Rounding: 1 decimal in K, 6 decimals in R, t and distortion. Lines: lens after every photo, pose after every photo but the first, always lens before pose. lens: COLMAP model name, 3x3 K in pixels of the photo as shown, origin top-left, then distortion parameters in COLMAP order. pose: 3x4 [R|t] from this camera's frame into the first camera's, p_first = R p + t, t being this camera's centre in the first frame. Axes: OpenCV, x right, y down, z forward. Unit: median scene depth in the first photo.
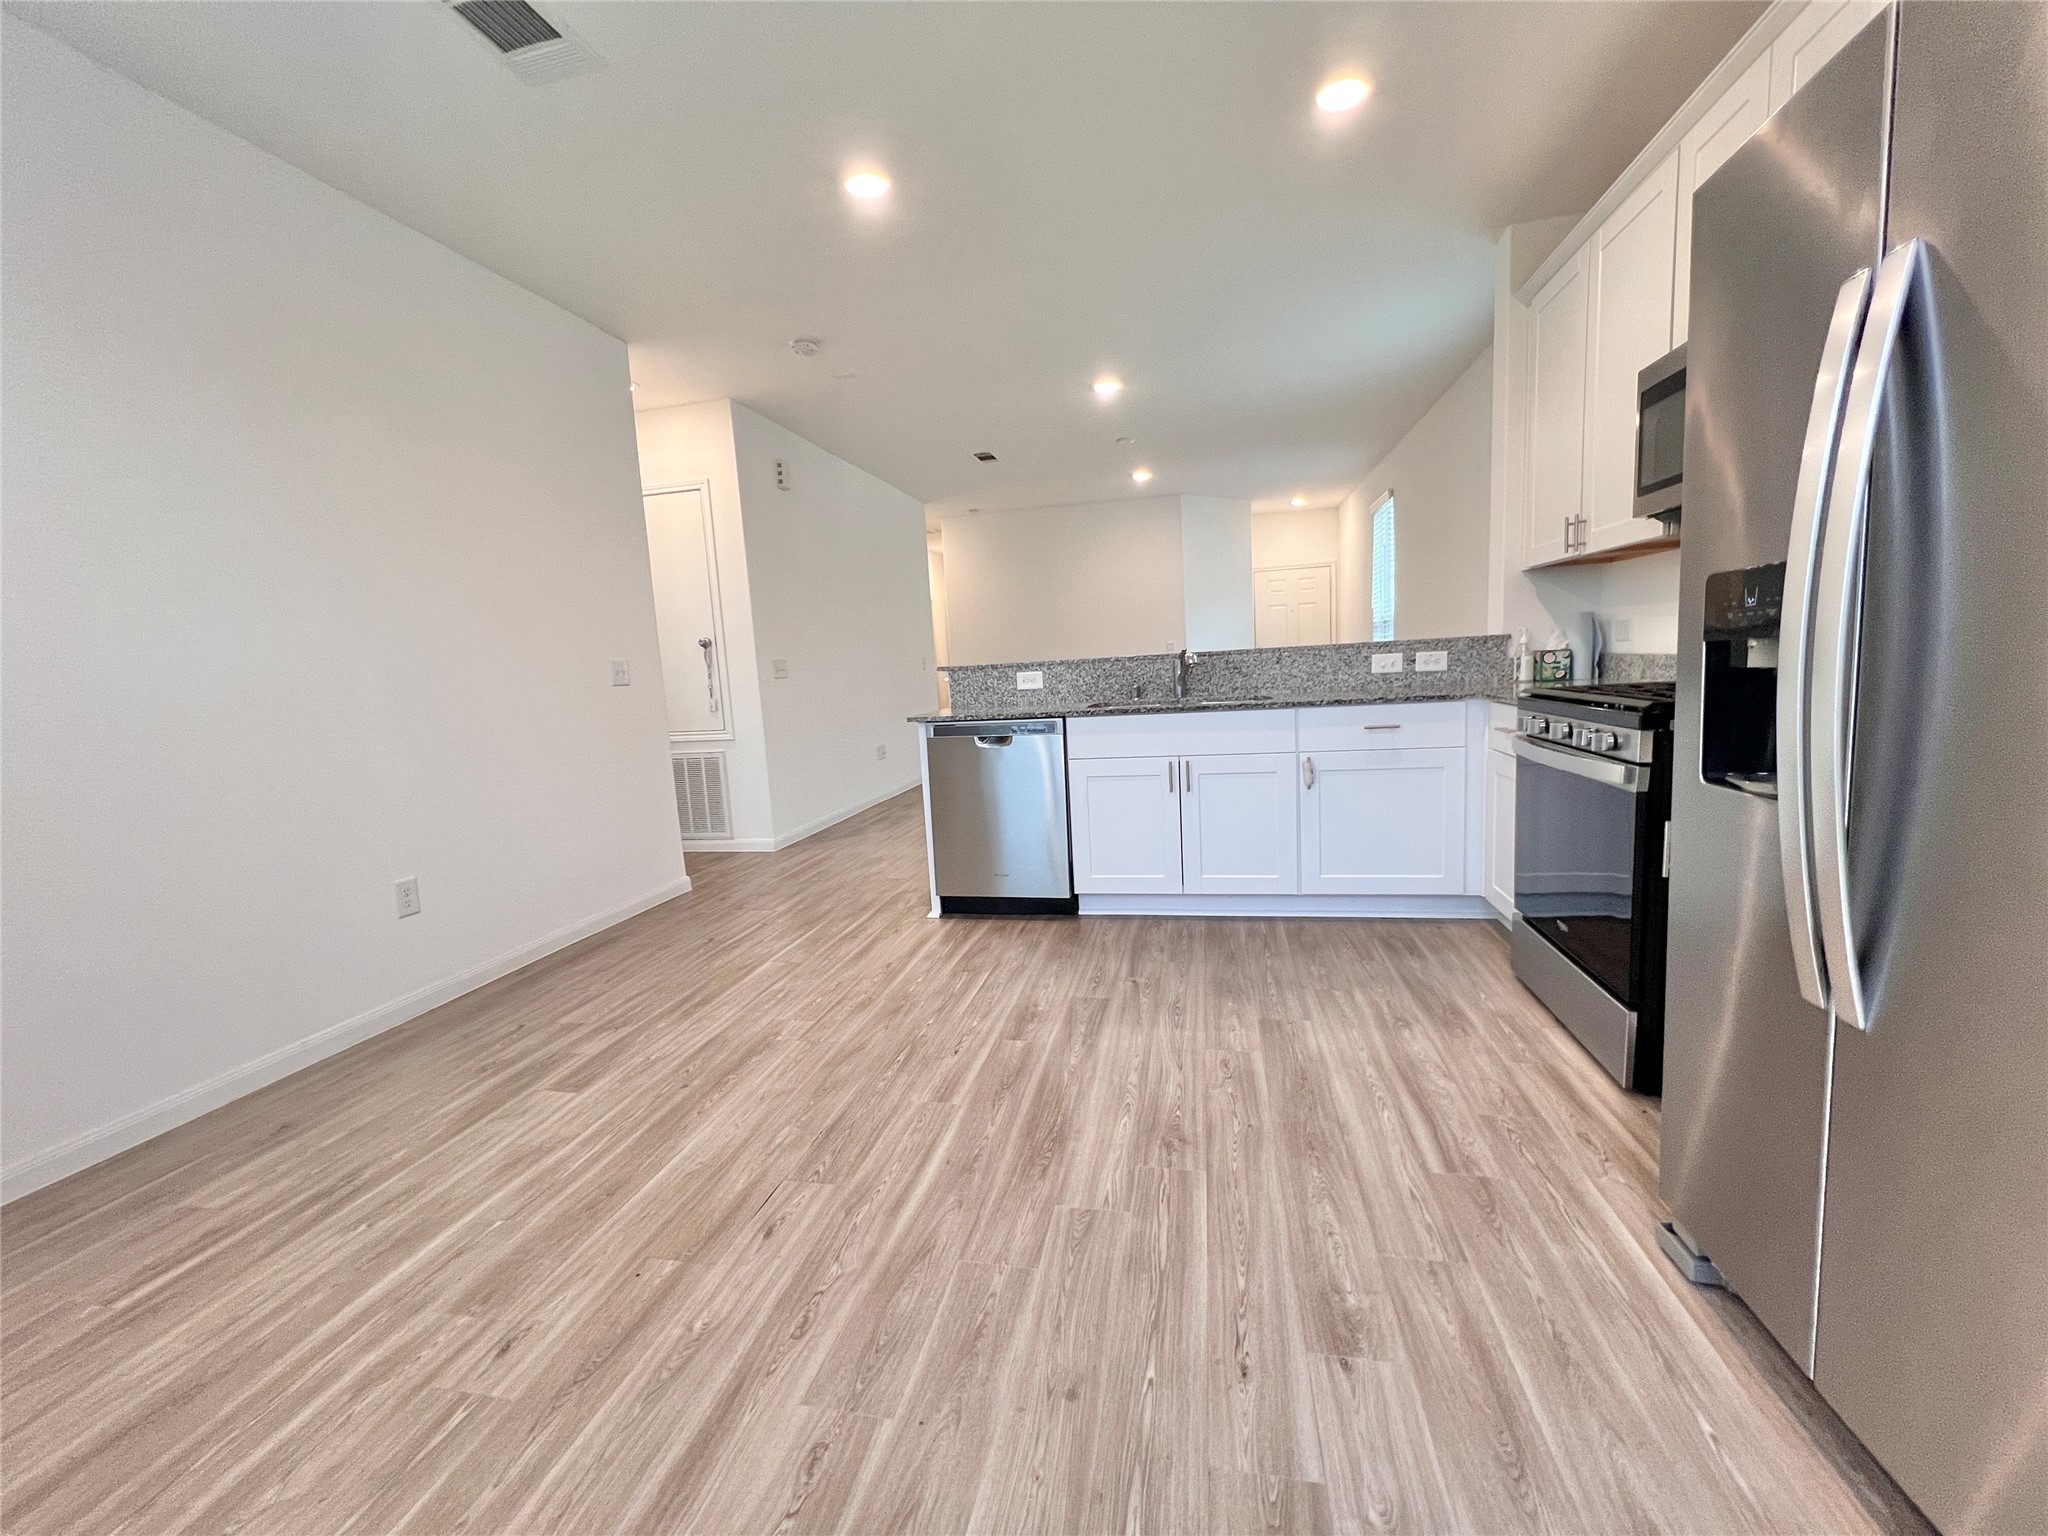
lens RADIAL K [[818.6, 0, 1025.1], [0, 818.6, 771.5], [0, 0, 1]] dist [-0.001875, 0.000168]
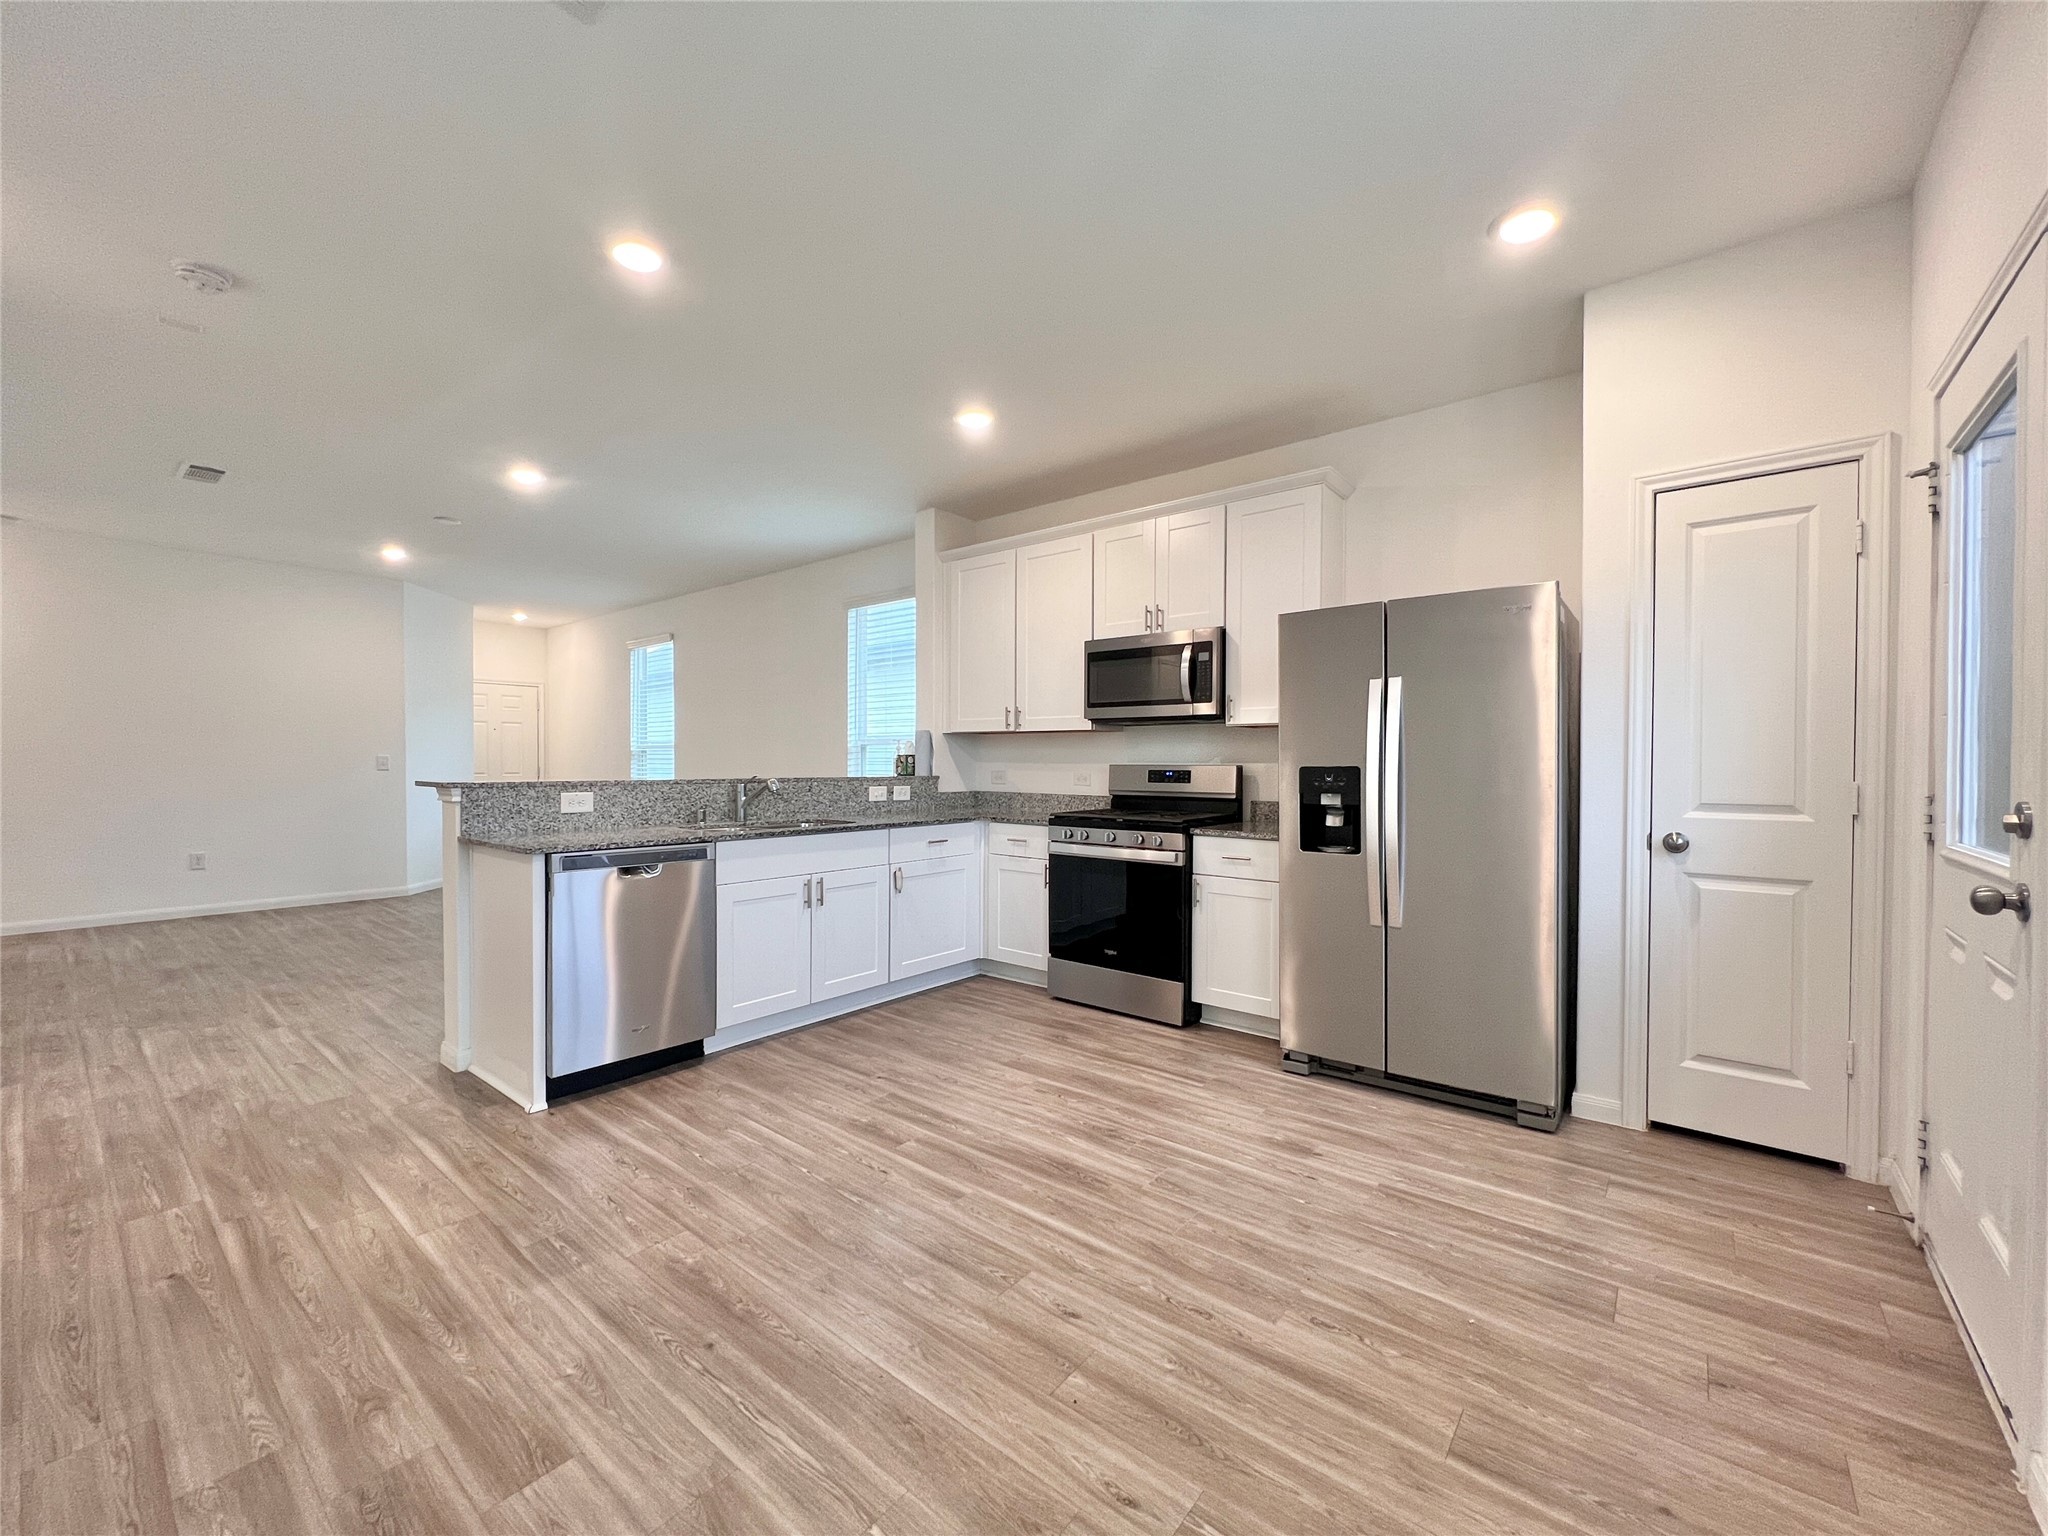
lens RADIAL K [[818.6, 0, 1025.1], [0, 818.6, 771.5], [0, 0, 1]] dist [-0.001875, 0.000168]
pose [[0.454954, 0.048931, 0.889170, -0.792149], [0.088579, 0.991051, -0.099860, -0.024245], [-0.886099, 0.124194, 0.446548, 0.290540]]
